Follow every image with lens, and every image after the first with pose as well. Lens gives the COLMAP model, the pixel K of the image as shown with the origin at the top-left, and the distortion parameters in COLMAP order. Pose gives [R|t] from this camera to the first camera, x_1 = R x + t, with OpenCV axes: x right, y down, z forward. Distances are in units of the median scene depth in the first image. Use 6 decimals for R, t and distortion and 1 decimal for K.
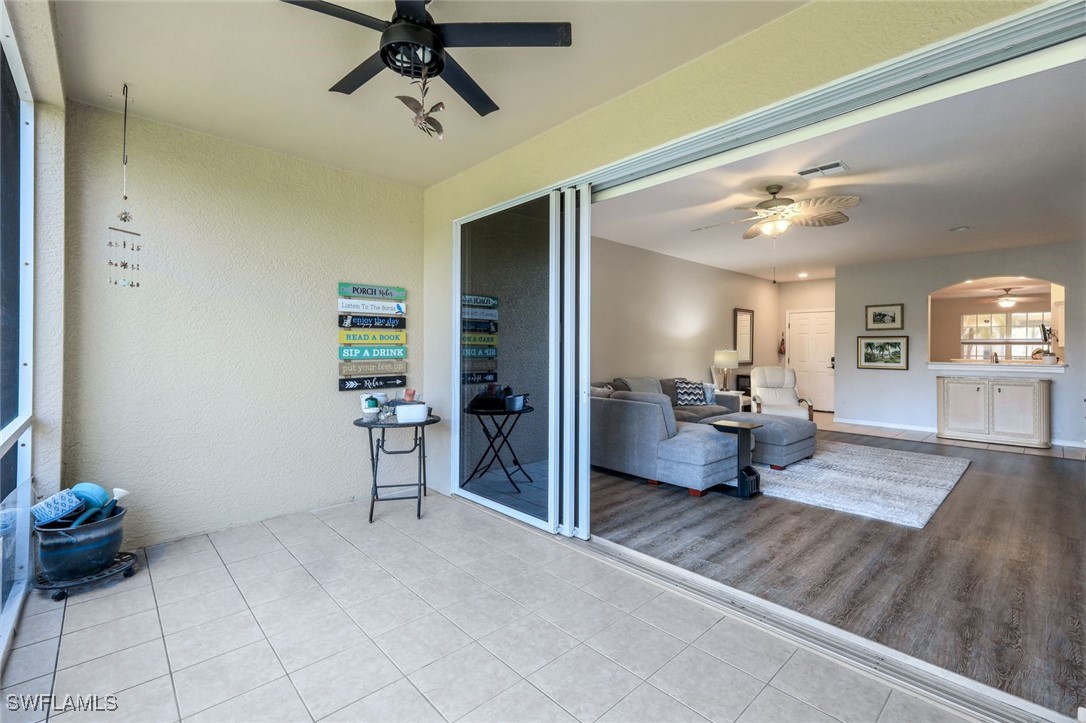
lens RADIAL K [[479.3, 0, 546.8], [0, 479.3, 351.7], [0, 0, 1]] dist [0.008076, -0.000789]
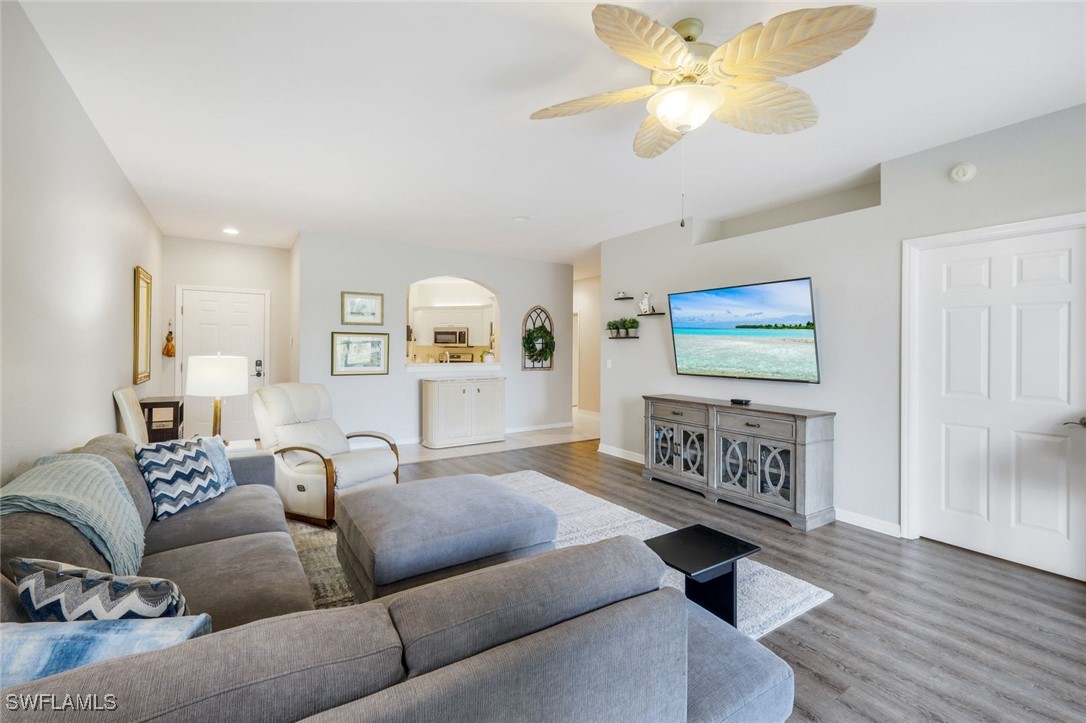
lens RADIAL K [[480.7, 0, 543.6], [0, 480.7, 350.8], [0, 0, 1]] dist [0.007655, -0.000110]
pose [[0.173088, -0.010861, 0.984846, -0.022006], [0.000745, 0.999940, 0.010897, -0.012962], [-0.984906, -0.001153, 0.173086, 0.662443]]
